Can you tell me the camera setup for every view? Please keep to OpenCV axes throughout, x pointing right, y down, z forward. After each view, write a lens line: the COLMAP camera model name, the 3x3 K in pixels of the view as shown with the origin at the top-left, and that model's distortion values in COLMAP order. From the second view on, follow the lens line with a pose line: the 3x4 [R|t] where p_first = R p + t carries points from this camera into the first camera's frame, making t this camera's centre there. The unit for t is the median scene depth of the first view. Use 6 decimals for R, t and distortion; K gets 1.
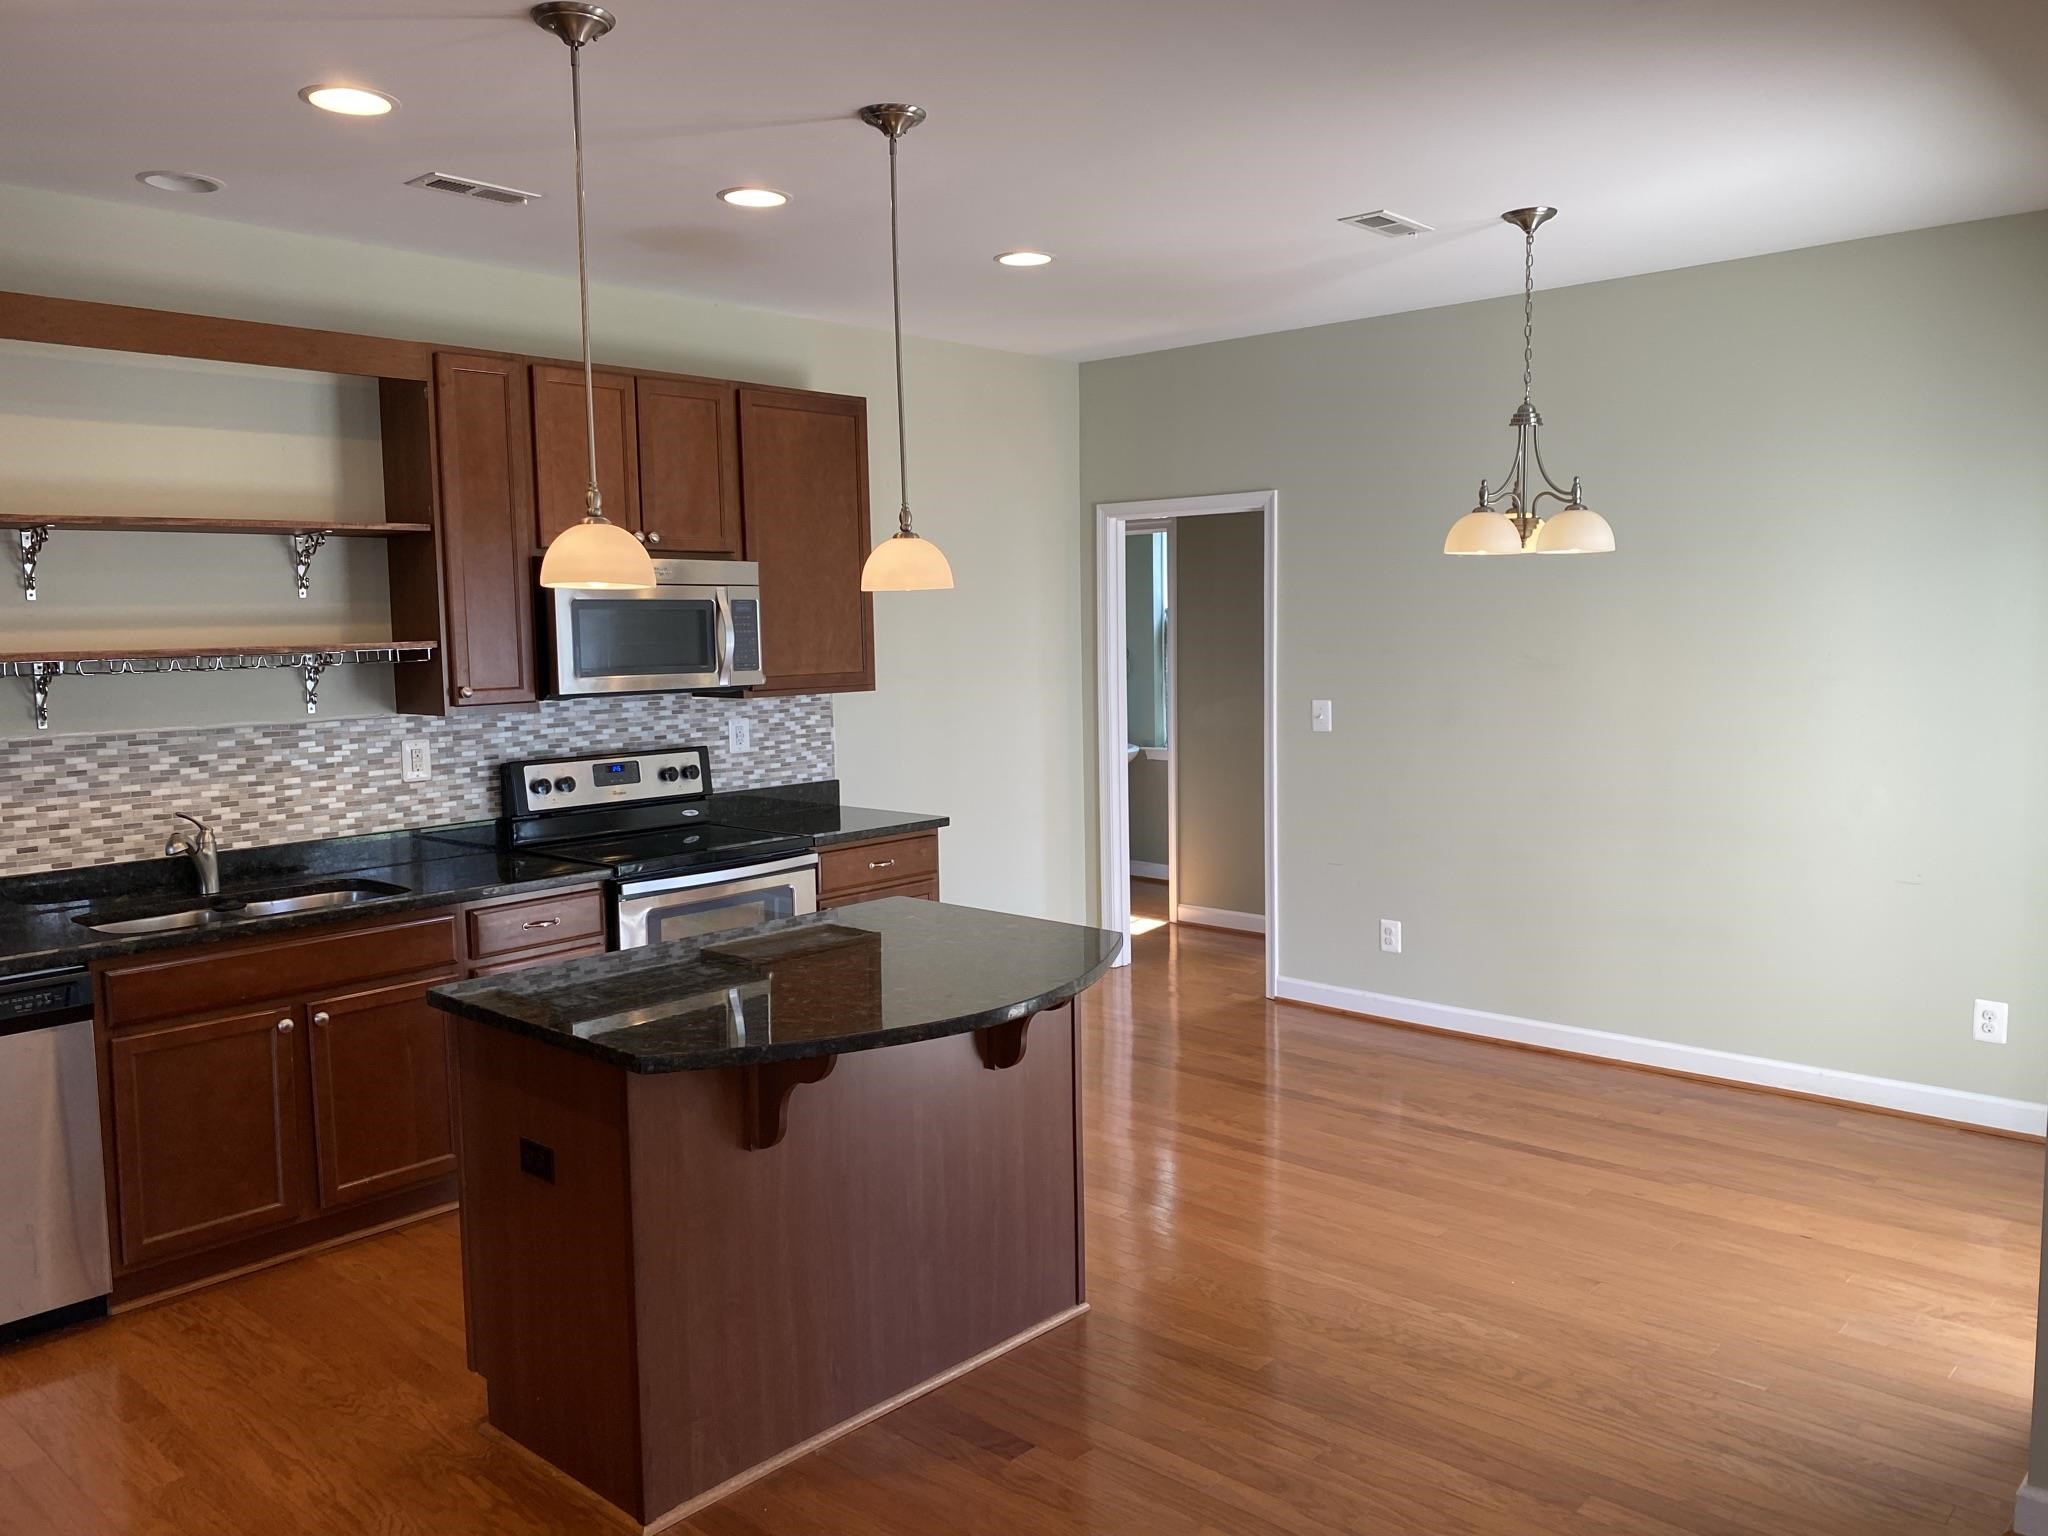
lens RADIAL K [[1560.7, 0, 1024.0], [0, 1560.7, 768.0], [0, 0, 1]] dist [0.042359, -0.059844]
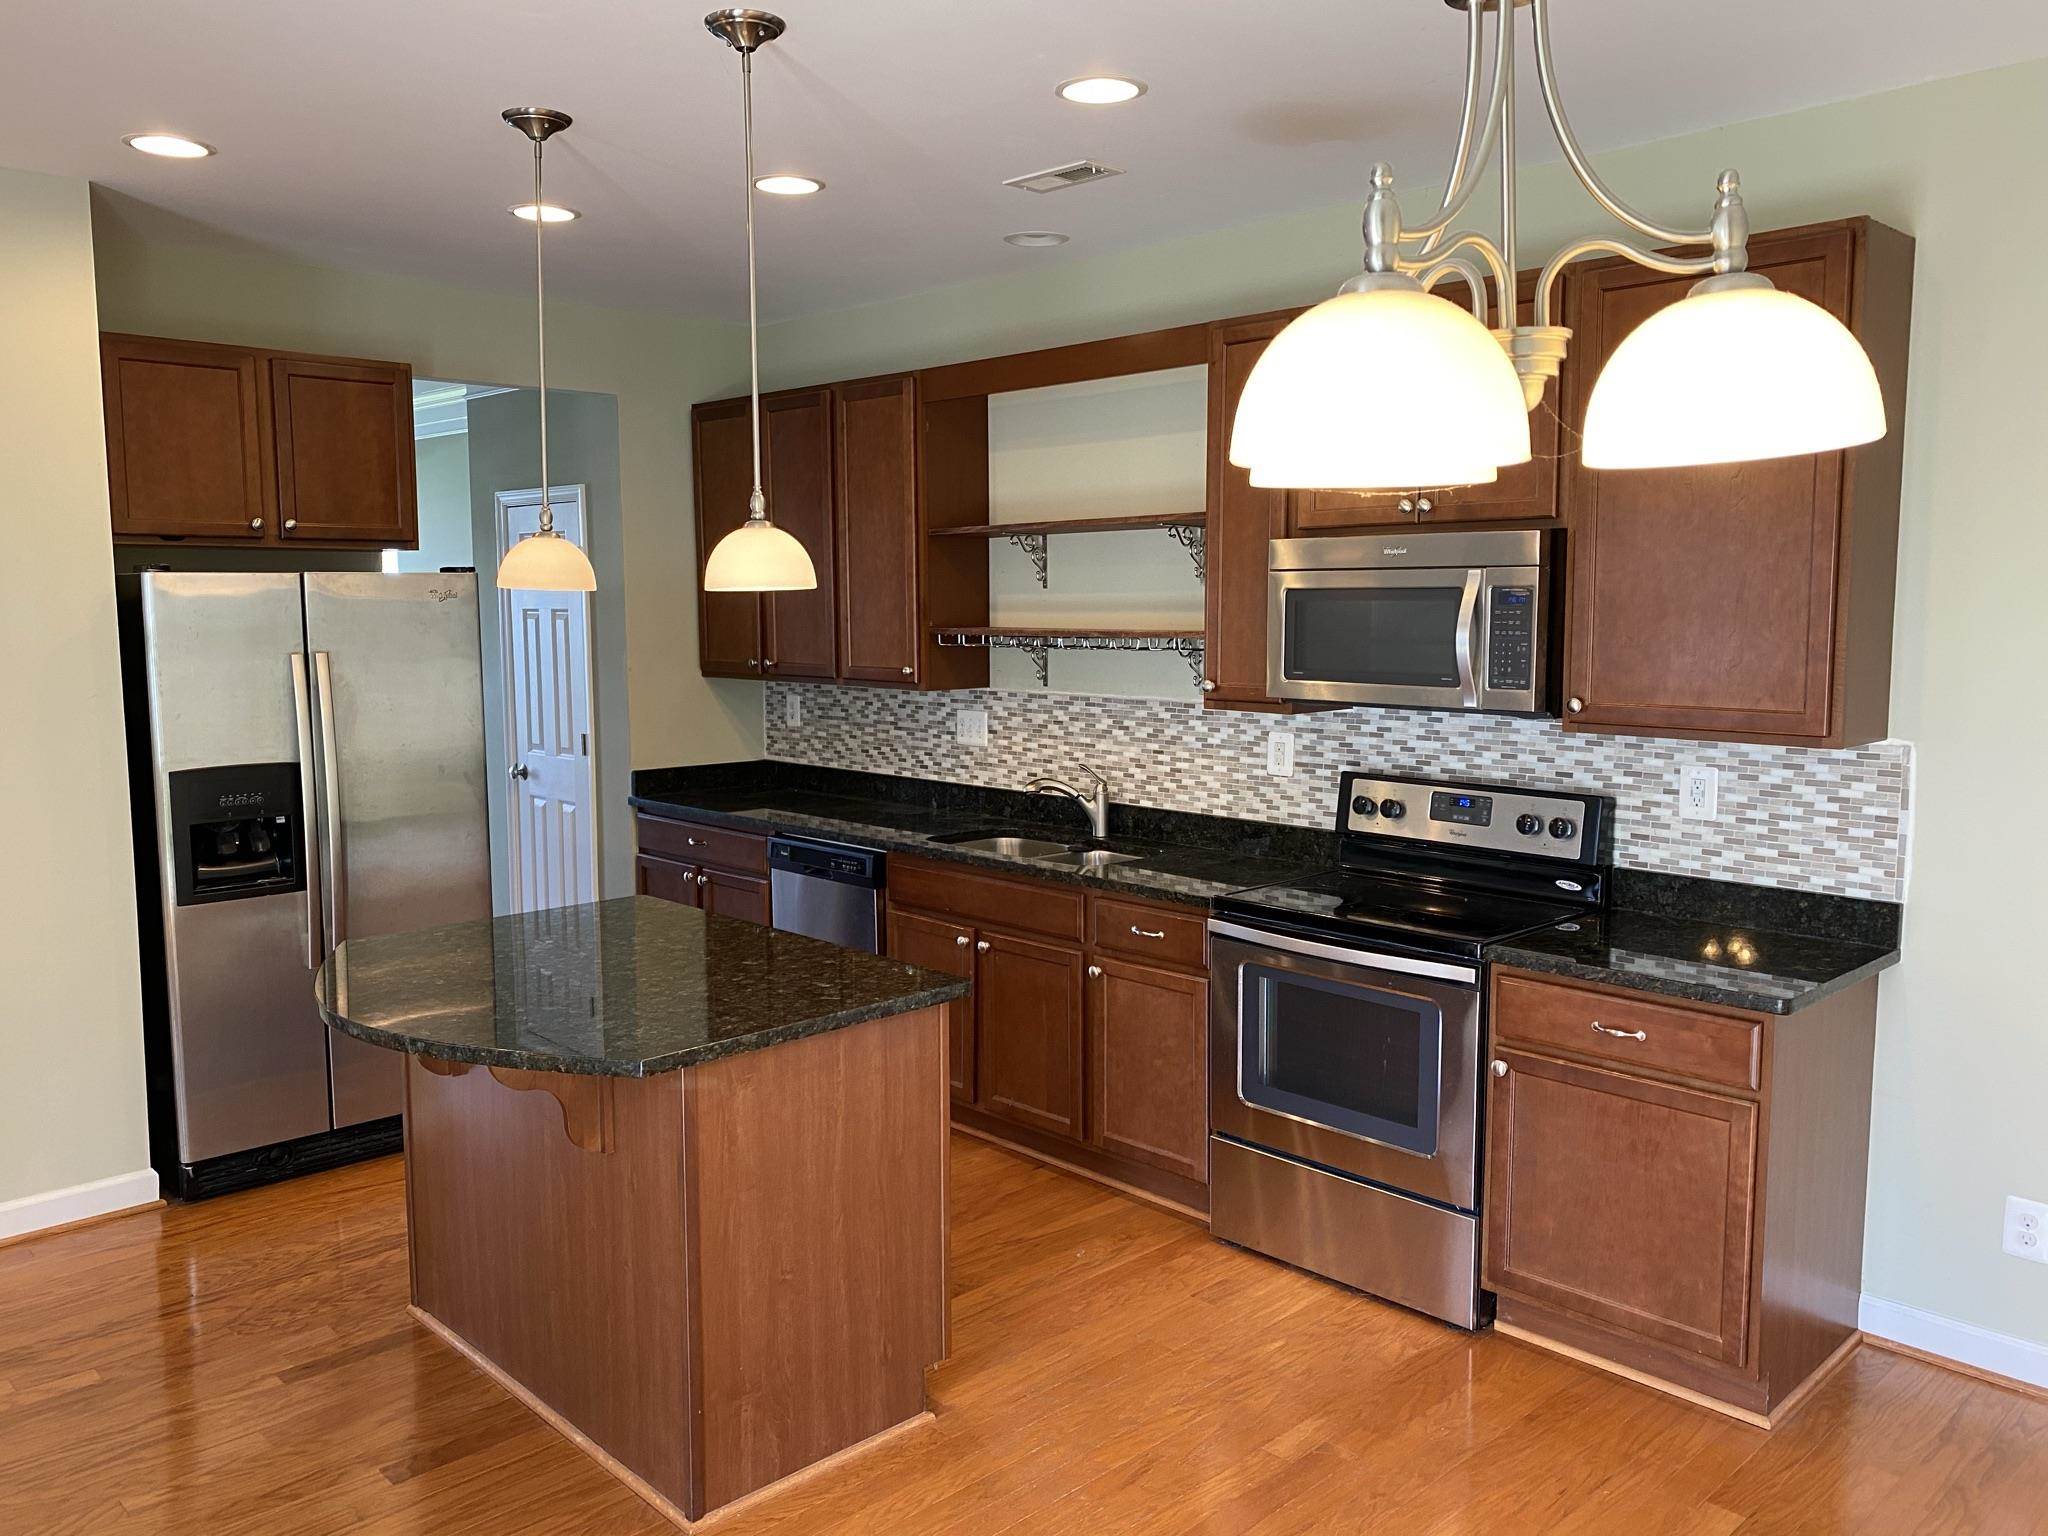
lens RADIAL K [[1560.7, 0, 1024.0], [0, 1560.7, 768.0], [0, 0, 1]] dist [0.042359, -0.059844]
pose [[-0.057236, 0.127387, -0.990200, 0.581284], [-0.094388, 0.986693, 0.132392, -0.110248], [0.993889, 0.101040, -0.044451, 0.904915]]
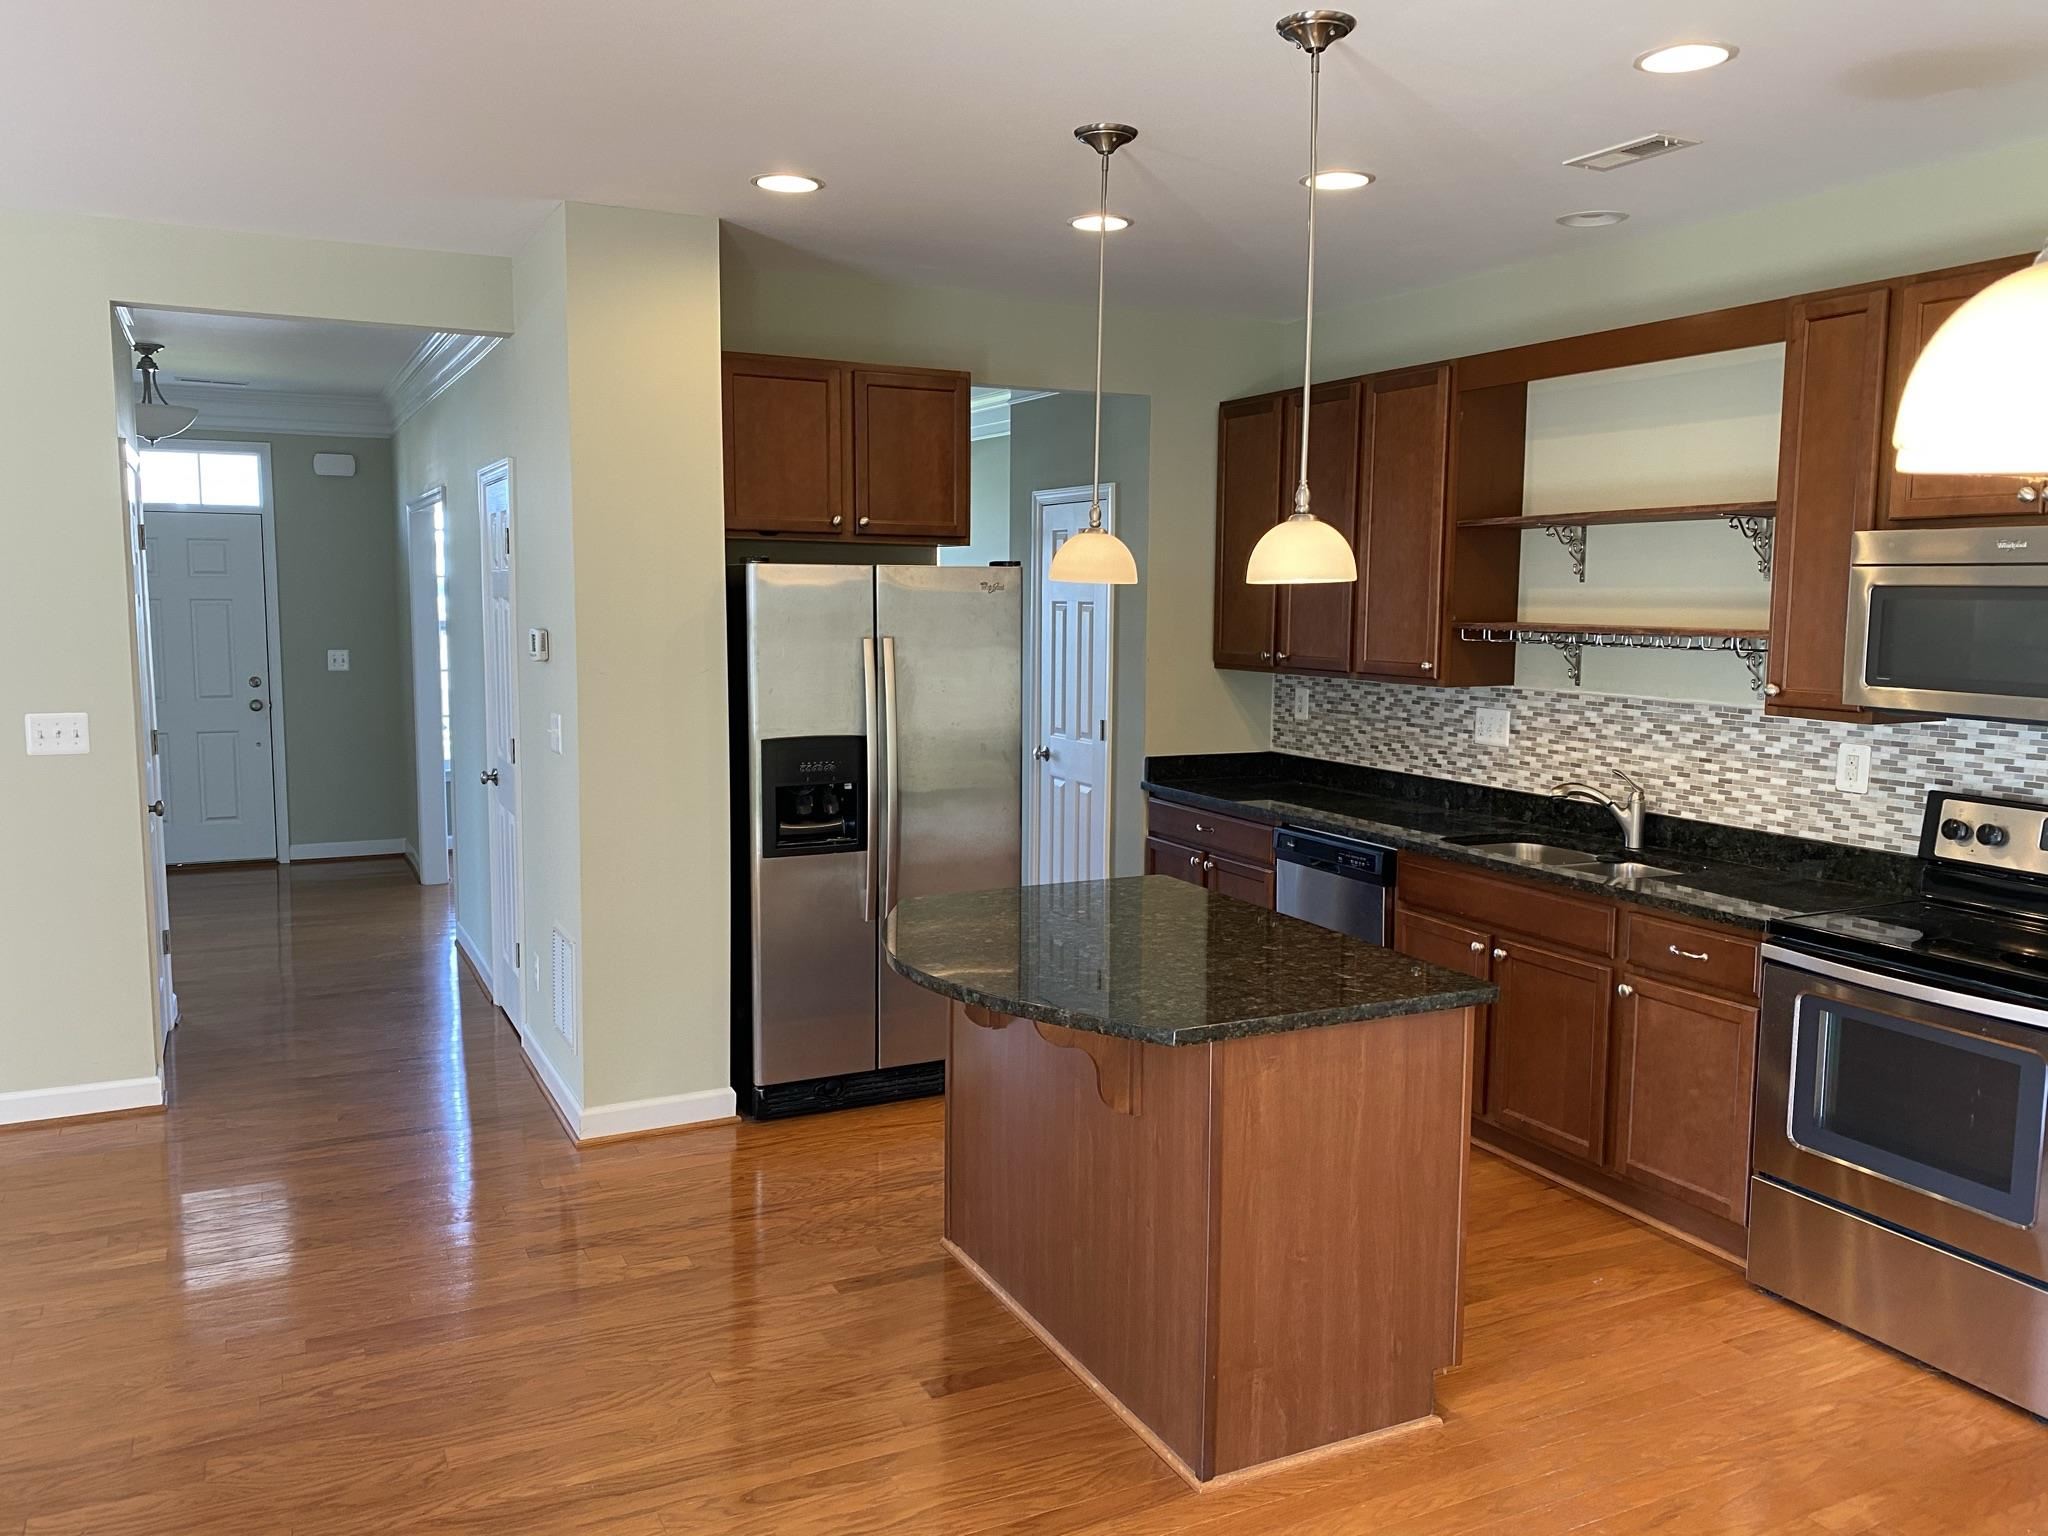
lens RADIAL K [[1567.9, 0, 1024.0], [0, 1567.9, 768.0], [0, 0, 1]] dist [0.029816, -0.059057]
pose [[-0.357782, 0.121606, -0.925853, 0.598891], [-0.093373, 0.981856, 0.165044, -0.108244], [0.929125, 0.145499, -0.339935, 0.886375]]
